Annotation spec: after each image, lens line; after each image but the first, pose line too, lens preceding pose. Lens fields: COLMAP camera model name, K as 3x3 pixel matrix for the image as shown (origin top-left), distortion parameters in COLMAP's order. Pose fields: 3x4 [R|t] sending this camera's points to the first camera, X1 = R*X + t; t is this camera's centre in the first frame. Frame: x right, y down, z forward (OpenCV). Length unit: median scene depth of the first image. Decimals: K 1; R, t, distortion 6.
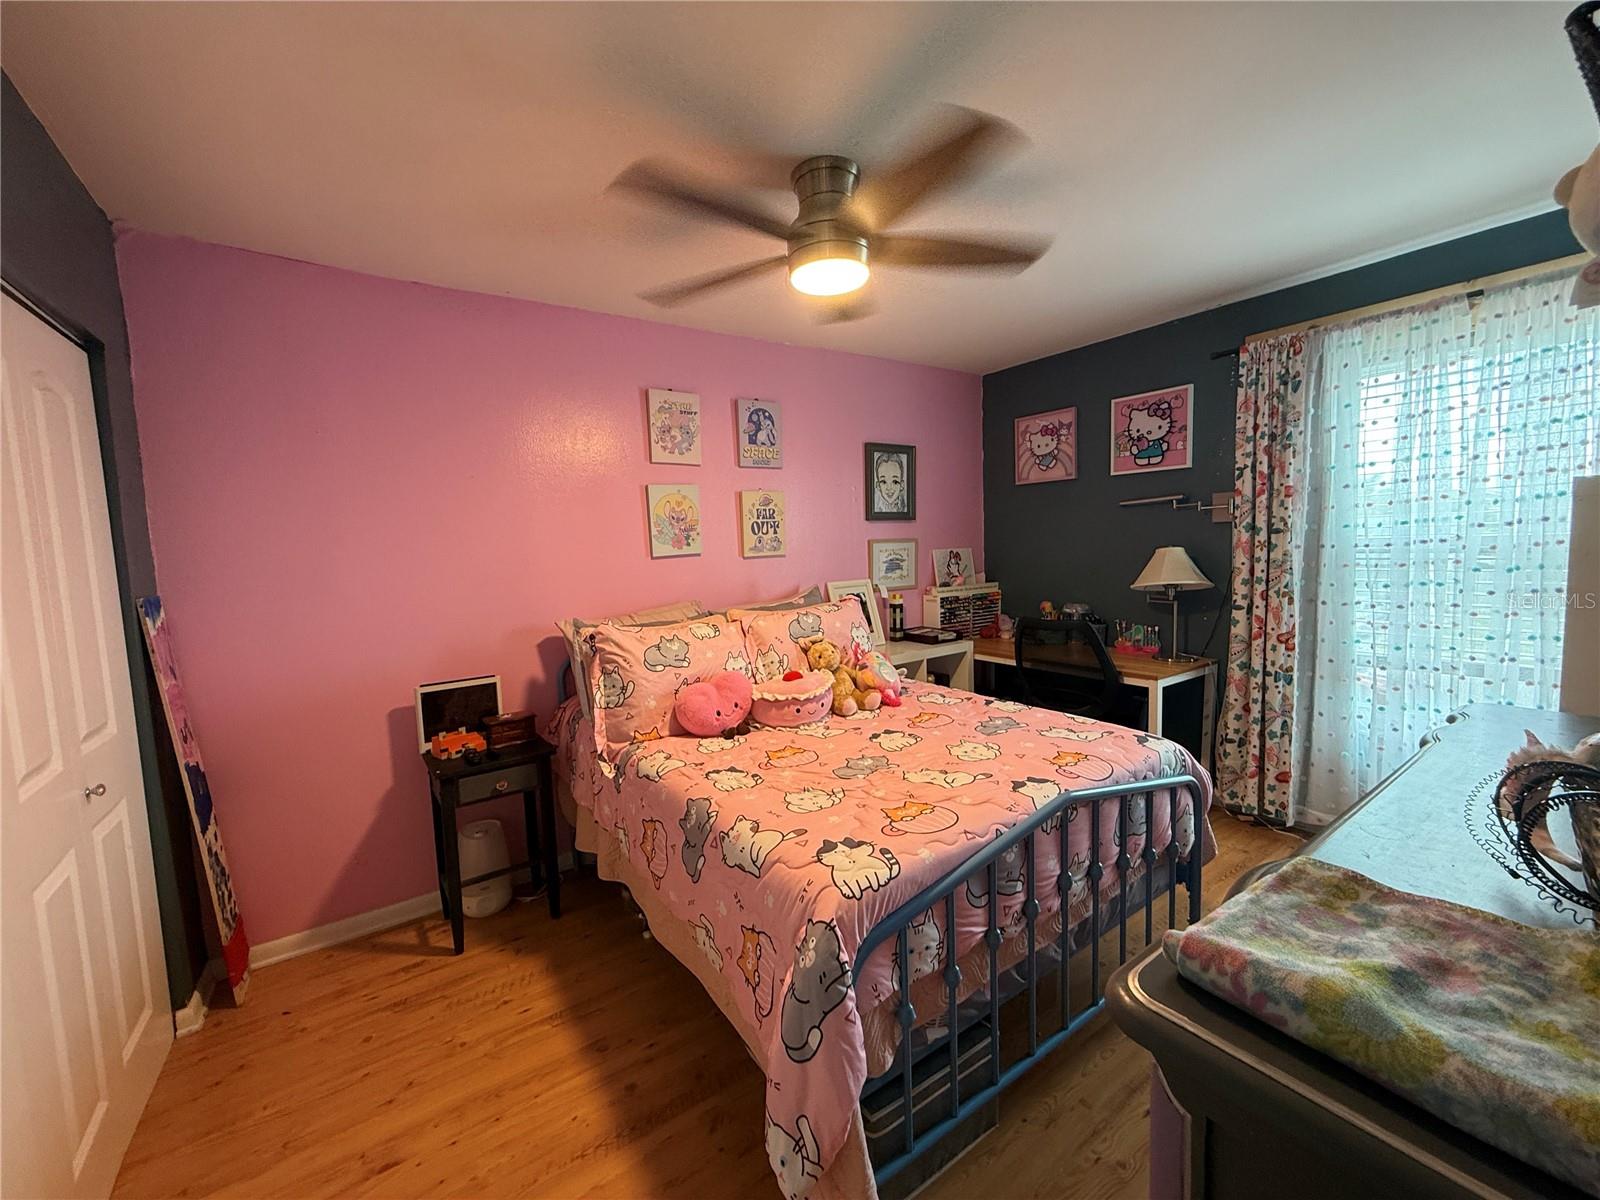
lens RADIAL K [[642.8, 0, 796.9], [0, 642.8, 597.4], [0, 0, 1]] dist [-0.002400, 0.000070]
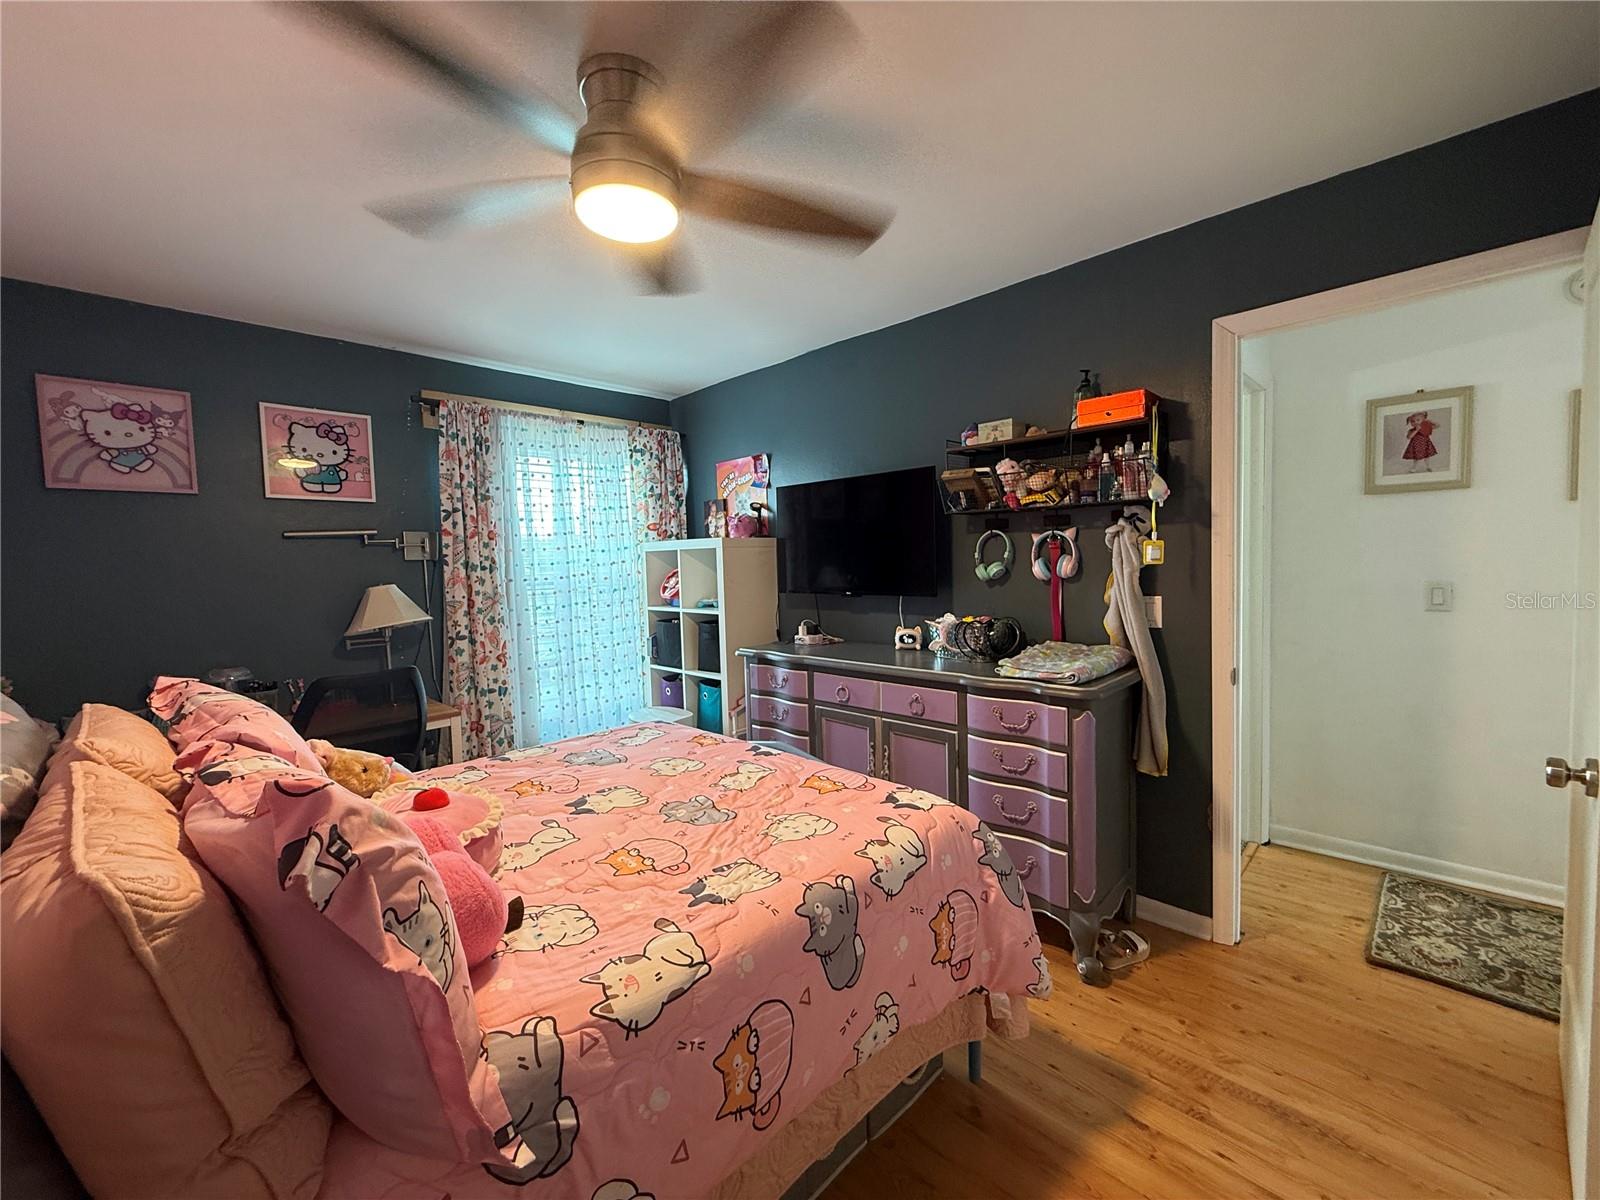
lens RADIAL K [[642.8, 0, 796.9], [0, 642.8, 597.4], [0, 0, 1]] dist [-0.002400, 0.000070]
pose [[-0.190241, -0.012145, 0.981662, -0.489643], [0.120636, 0.992056, 0.035652, -0.022286], [-0.974297, 0.125207, -0.187265, 0.640696]]
